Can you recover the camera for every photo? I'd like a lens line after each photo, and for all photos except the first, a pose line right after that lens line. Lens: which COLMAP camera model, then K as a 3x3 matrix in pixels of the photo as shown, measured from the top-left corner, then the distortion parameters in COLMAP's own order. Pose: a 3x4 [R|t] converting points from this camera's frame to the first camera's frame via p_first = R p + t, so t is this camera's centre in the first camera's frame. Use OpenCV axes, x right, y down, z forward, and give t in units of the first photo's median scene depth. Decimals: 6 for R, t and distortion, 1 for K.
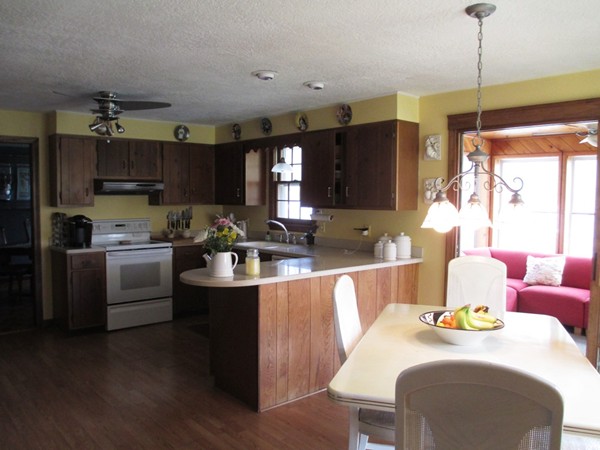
lens RADIAL K [[506.5, 0, 300.0], [0, 506.5, 225.0], [0, 0, 1]] dist [-0.050915, 0.011735]
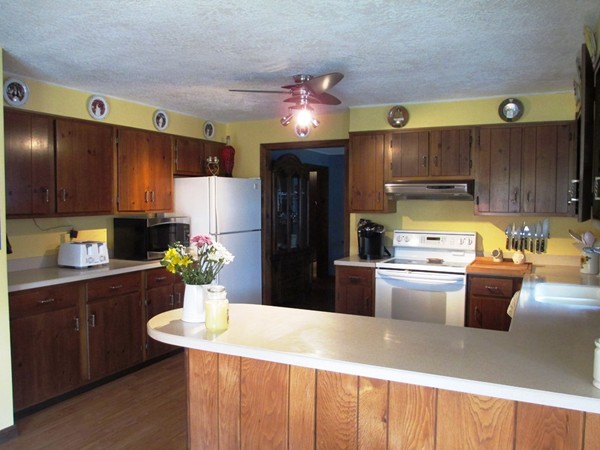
lens RADIAL K [[506.5, 0, 300.0], [0, 506.5, 225.0], [0, 0, 1]] dist [-0.050915, 0.011735]
pose [[0.389256, 0.044989, -0.920030, 0.327539], [-0.058337, 0.998006, 0.024120, -0.030957], [0.919280, 0.044283, 0.391105, 0.556176]]
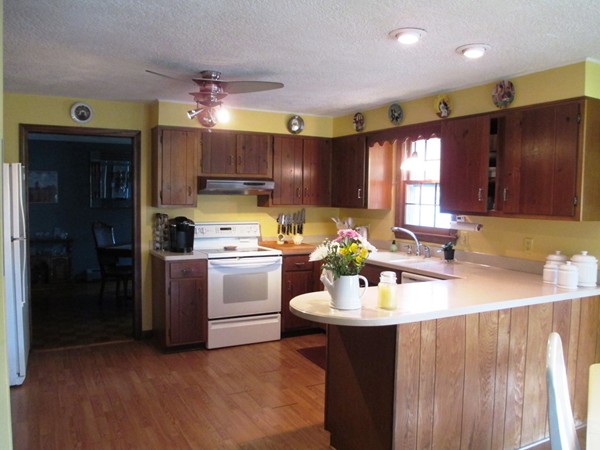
lens RADIAL K [[506.5, 0, 300.0], [0, 506.5, 225.0], [0, 0, 1]] dist [-0.050915, 0.011735]
pose [[0.976724, 0.023557, -0.213201, -0.042159], [-0.023562, 0.999719, 0.002518, -0.012746], [0.213201, 0.002564, 0.977005, 0.171024]]
